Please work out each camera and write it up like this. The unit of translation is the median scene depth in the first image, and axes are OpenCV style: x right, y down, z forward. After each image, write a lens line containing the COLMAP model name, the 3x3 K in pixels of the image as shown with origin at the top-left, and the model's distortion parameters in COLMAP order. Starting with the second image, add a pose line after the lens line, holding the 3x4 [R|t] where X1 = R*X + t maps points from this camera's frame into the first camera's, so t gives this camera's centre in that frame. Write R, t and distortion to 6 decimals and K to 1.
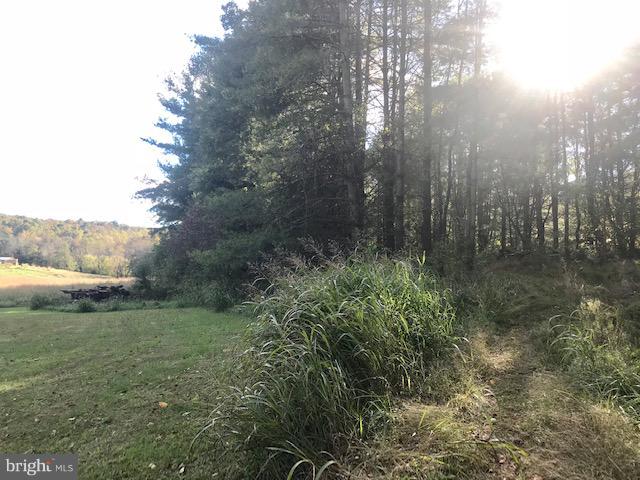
lens RADIAL K [[524.9, 0, 313.6], [0, 524.9, 234.8], [0, 0, 1]] dist [0.049052, 0.006547]
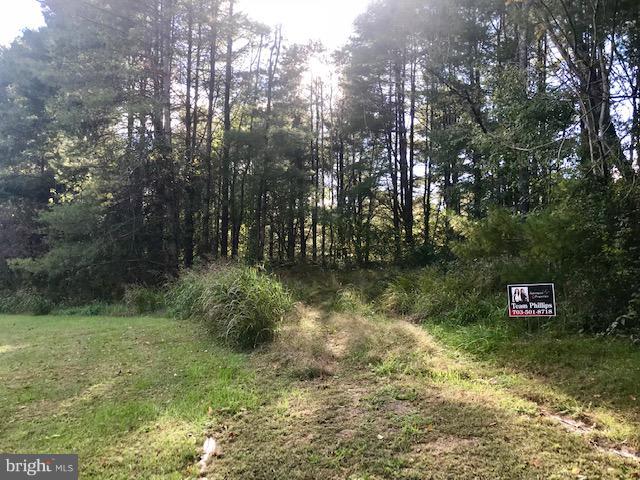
lens RADIAL K [[524.9, 0, 321.0], [0, 524.9, 241.1], [0, 0, 1]] dist [0.049052, 0.006547]
pose [[0.901397, 0.027495, 0.432120, -0.059333], [-0.022472, 0.999608, -0.016728, -0.000695], [-0.432411, 0.005367, 0.901661, -0.106040]]
